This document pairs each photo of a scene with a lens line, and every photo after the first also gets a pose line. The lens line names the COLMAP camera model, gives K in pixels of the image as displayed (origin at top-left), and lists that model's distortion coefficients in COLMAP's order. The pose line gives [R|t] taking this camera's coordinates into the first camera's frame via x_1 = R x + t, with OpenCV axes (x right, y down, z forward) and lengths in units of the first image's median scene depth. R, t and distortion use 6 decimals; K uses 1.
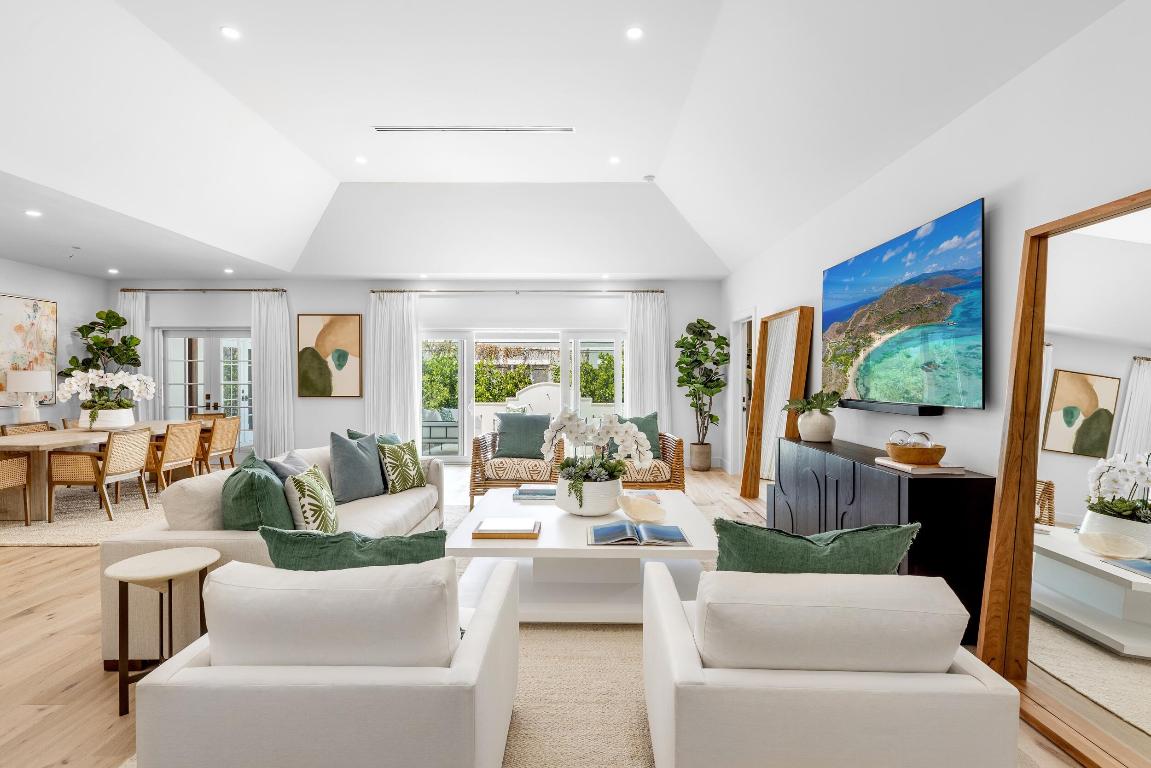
lens RADIAL K [[535.3, 0, 575.5], [0, 535.3, 384.0], [0, 0, 1]] dist [-0.000629, -0.000274]
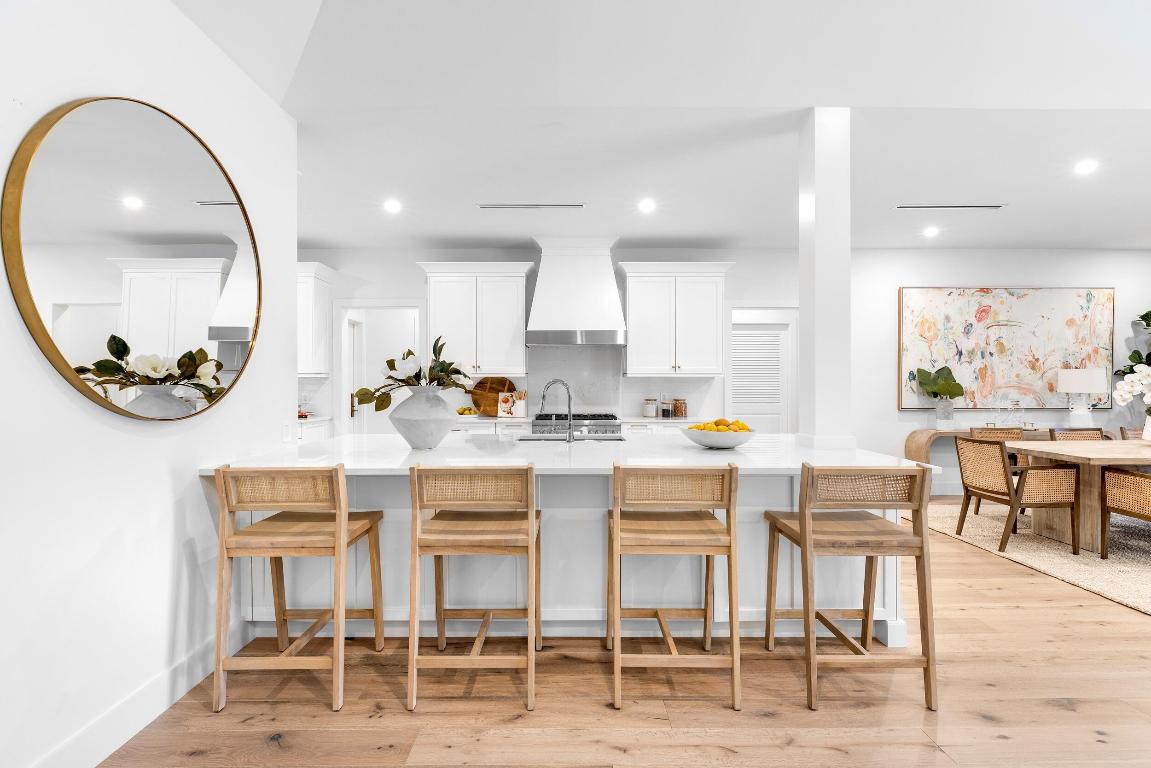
lens RADIAL K [[535.3, 0, 575.5], [0, 535.3, 384.0], [0, 0, 1]] dist [-0.000629, -0.000274]
pose [[0.013531, -0.002666, -0.999905, -0.181072], [-0.013070, 0.999911, -0.002843, 0.014516], [0.999823, 0.013107, 0.013495, 0.185101]]
